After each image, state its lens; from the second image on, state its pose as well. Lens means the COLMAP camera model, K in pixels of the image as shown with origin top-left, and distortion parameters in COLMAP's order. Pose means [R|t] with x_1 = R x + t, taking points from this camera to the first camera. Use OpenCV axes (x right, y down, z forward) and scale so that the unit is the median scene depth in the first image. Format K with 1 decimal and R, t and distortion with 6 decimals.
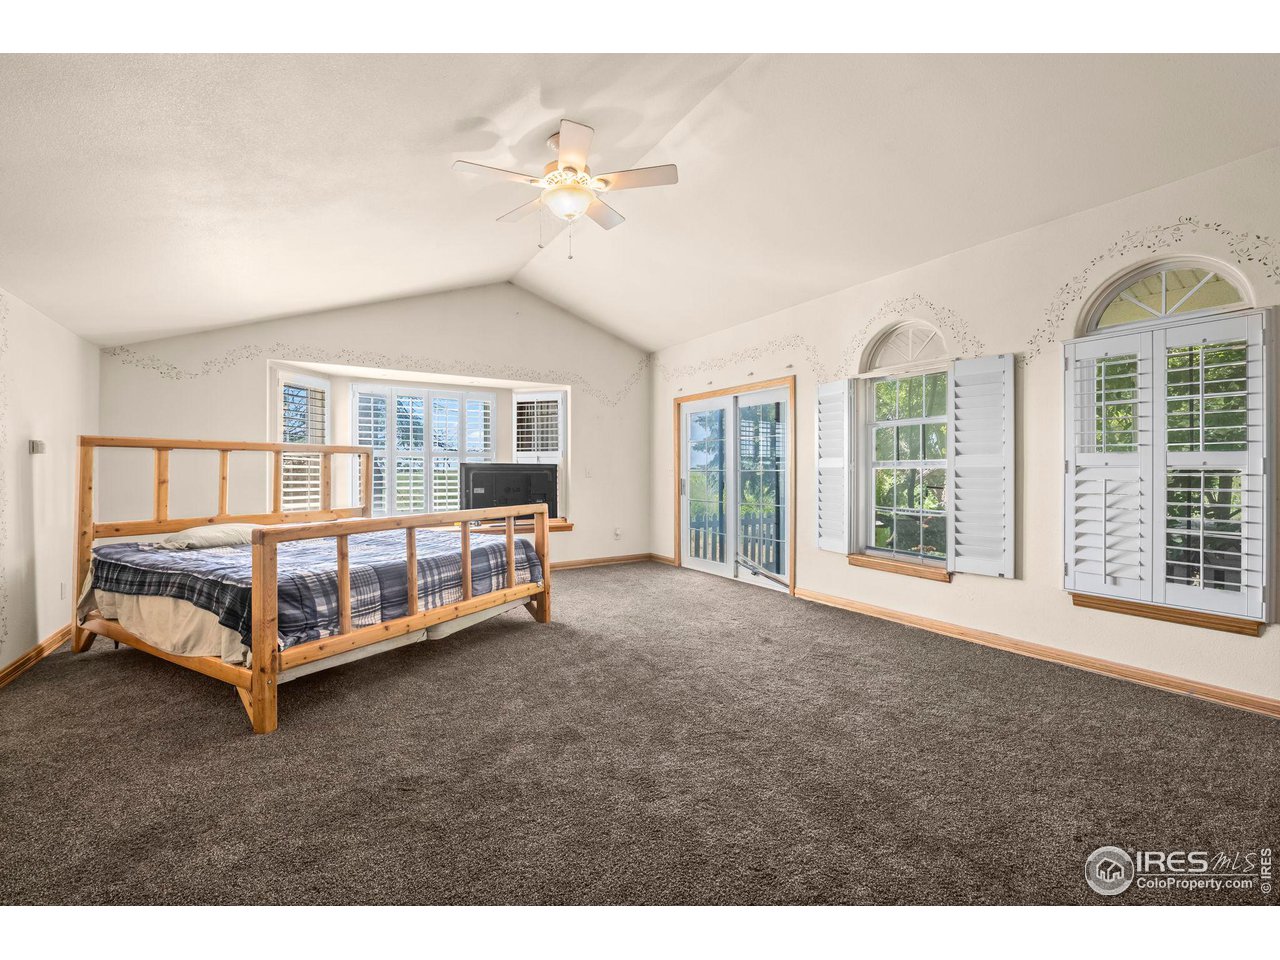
lens RADIAL K [[563.4, 0, 642.8], [0, 563.4, 472.5], [0, 0, 1]] dist [0.001678, 0.000104]
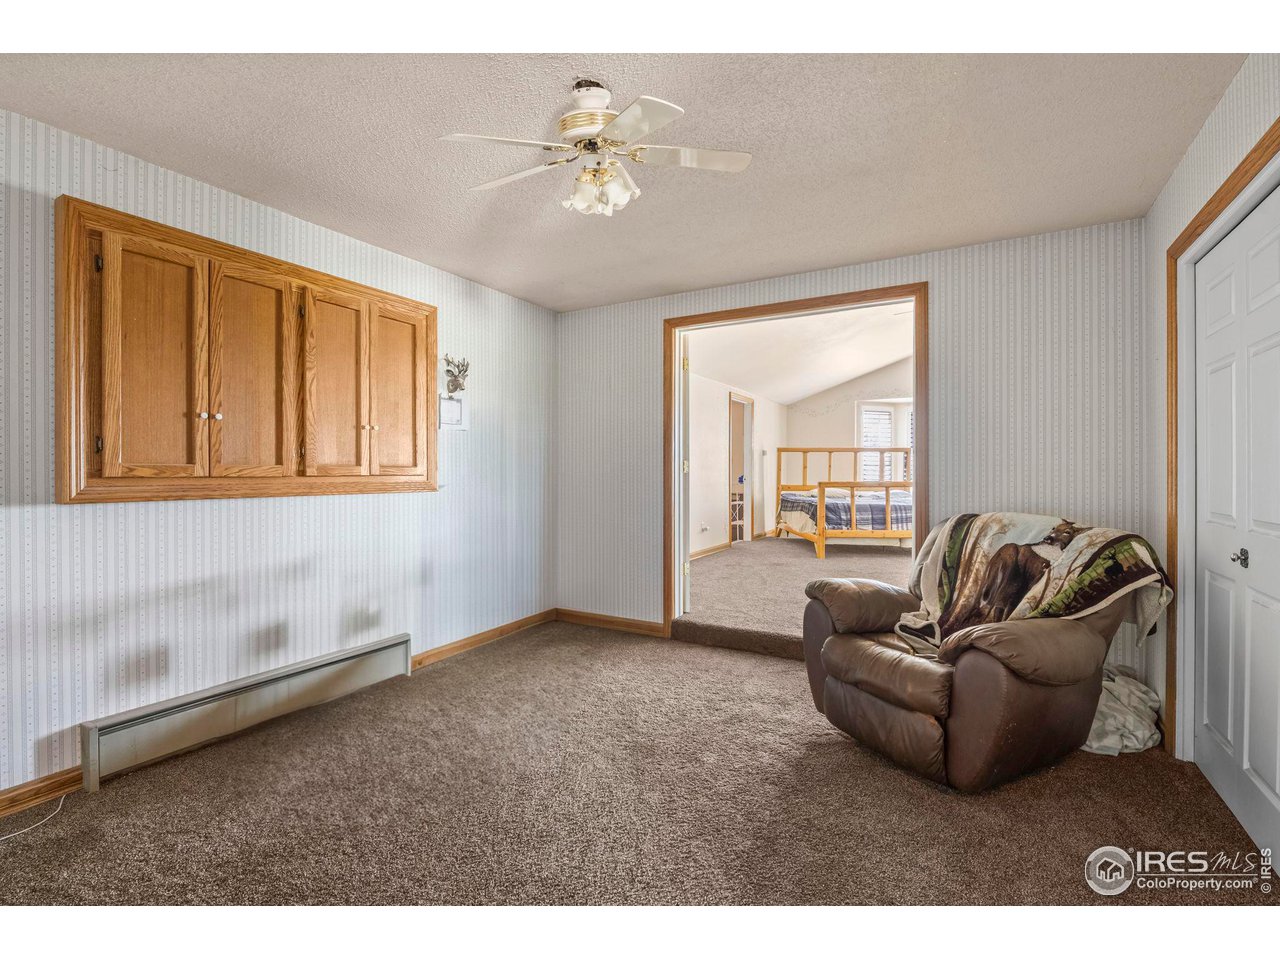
lens RADIAL K [[563.4, 0, 641.7], [0, 563.4, 472.4], [0, 0, 1]] dist [0.001678, 0.000104]
pose [[0.492061, 0.007429, -0.870529, 0.974068], [-0.005652, 0.999970, 0.005339, 0.037687], [0.870542, 0.002294, 0.492088, -0.827117]]
